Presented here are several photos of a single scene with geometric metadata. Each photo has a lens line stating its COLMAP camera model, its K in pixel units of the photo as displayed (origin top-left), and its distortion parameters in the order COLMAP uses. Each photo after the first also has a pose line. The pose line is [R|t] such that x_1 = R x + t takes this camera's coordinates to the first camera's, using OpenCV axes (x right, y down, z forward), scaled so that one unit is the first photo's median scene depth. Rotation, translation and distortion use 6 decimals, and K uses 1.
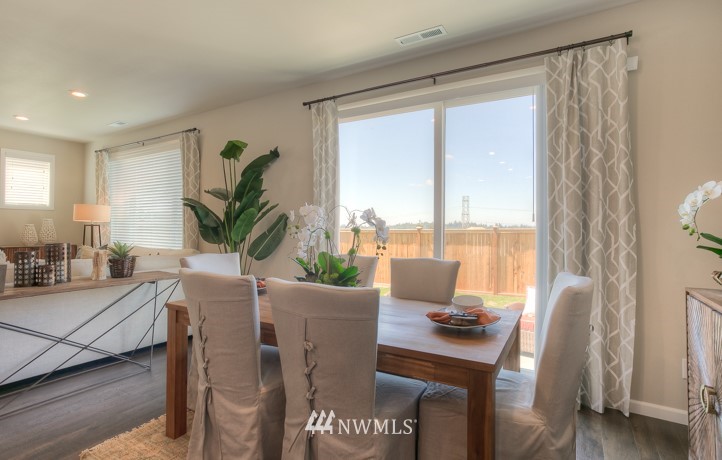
lens RADIAL K [[359.8, 0, 359.7], [0, 359.8, 224.6], [0, 0, 1]] dist [-0.062606, 0.036875]
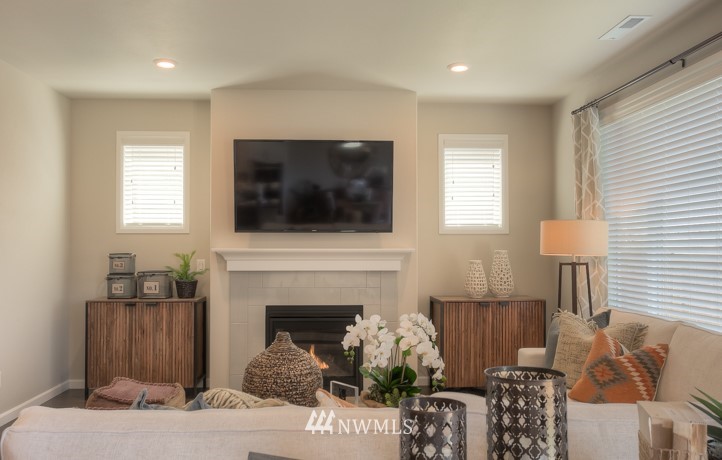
lens RADIAL K [[583.2, 0, 340.5], [0, 583.2, 233.2], [0, 0, 1]] dist [-0.013420, -0.001880]
pose [[0.541036, -0.029361, -0.840487, -0.256284], [0.012068, 0.999559, -0.027150, -0.020953], [0.840913, 0.004546, 0.541152, 0.293597]]
